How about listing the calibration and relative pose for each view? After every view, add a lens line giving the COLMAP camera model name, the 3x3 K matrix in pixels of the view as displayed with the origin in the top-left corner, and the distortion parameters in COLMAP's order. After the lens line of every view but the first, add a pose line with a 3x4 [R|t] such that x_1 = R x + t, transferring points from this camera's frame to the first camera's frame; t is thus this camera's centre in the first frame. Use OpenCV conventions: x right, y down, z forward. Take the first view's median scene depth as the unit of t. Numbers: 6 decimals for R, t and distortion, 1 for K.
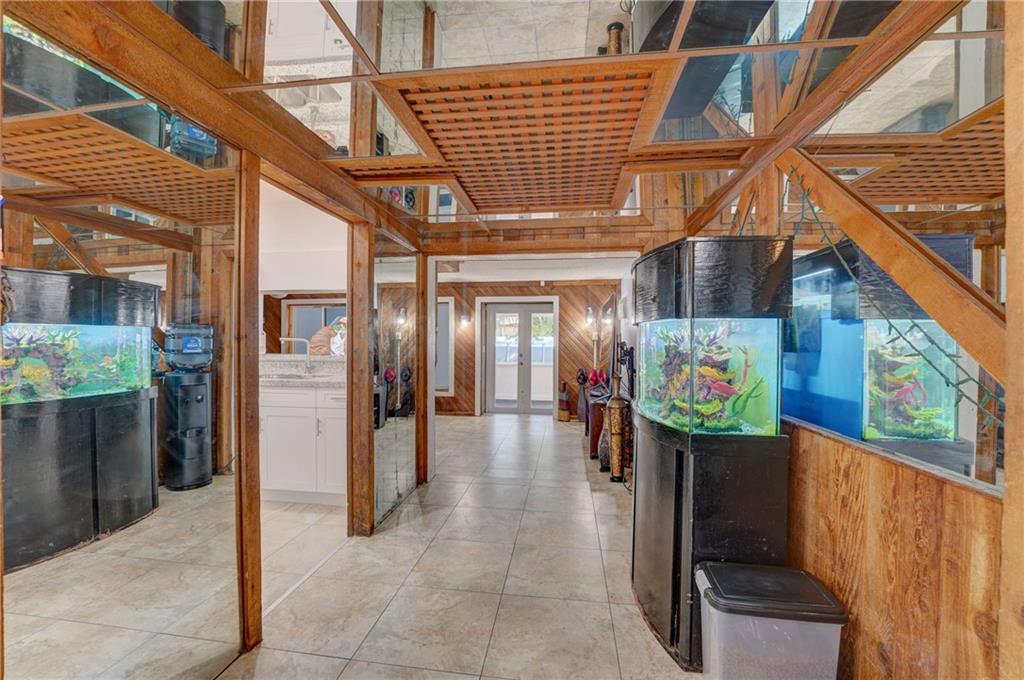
lens RADIAL K [[417.1, 0, 509.2], [0, 417.1, 339.4], [0, 0, 1]] dist [-0.026605, 0.001347]
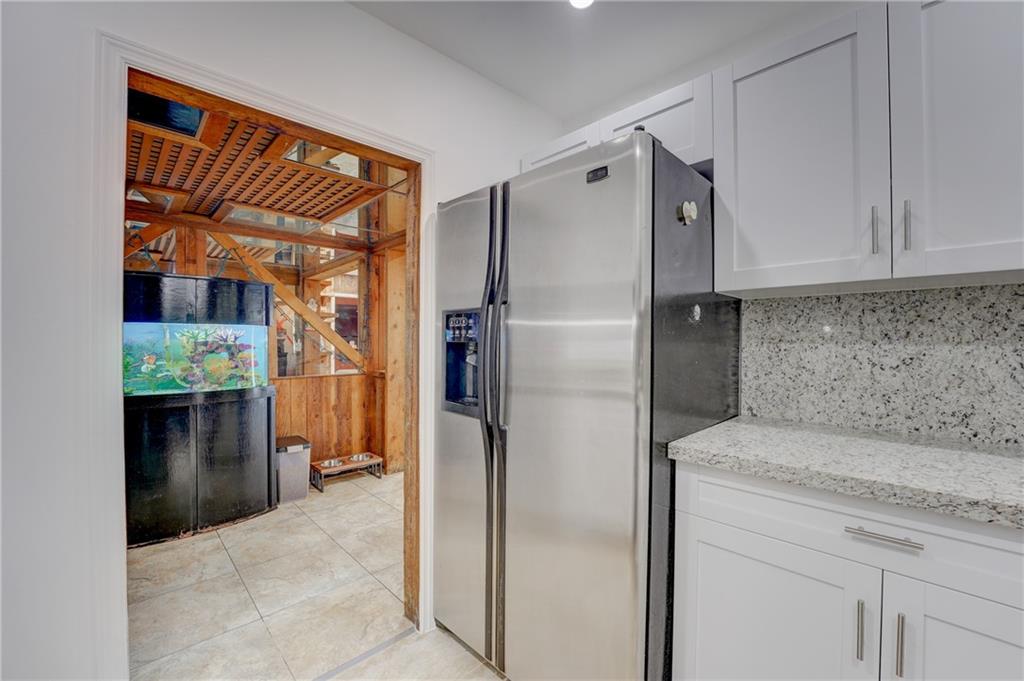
lens RADIAL K [[417.1, 0, 513.0], [0, 417.1, 341.5], [0, 0, 1]] dist [-0.026605, 0.001347]
pose [[-0.789042, -0.007477, 0.614294, -1.329308], [-0.008062, 0.999966, 0.001815, 0.004762], [-0.614286, -0.003520, -0.789075, 1.494818]]
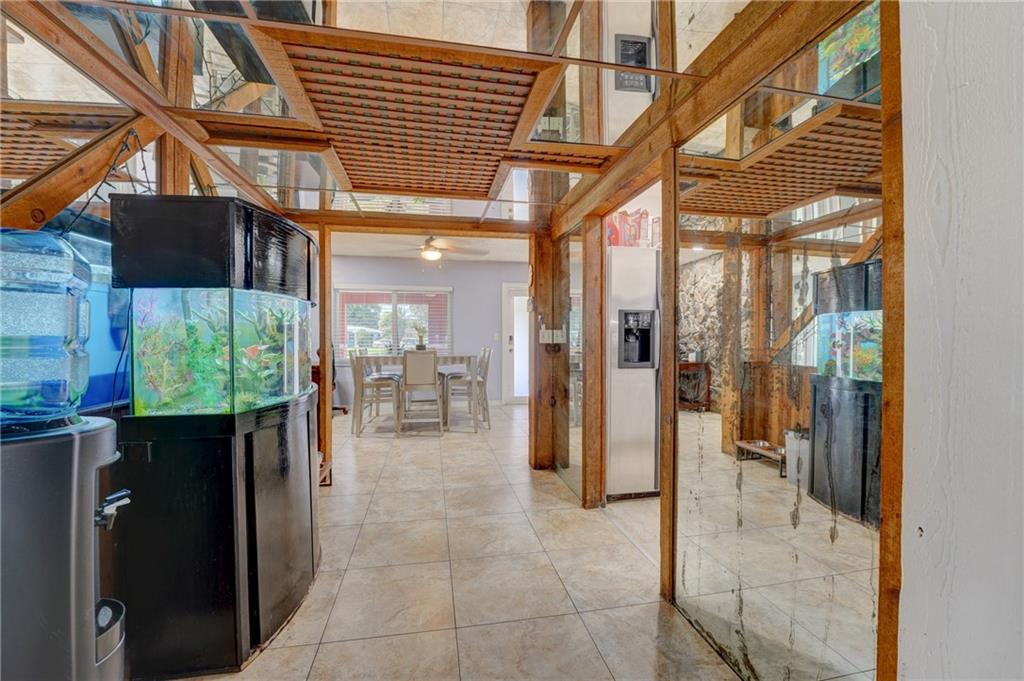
lens RADIAL K [[417.1, 0, 514.3], [0, 417.1, 340.5], [0, 0, 1]] dist [-0.026605, 0.001347]
pose [[-0.943545, -0.004951, -0.331208, 0.192383], [-0.006782, 0.999967, 0.004371, 0.047493], [0.331176, 0.006370, -0.943548, 2.186045]]
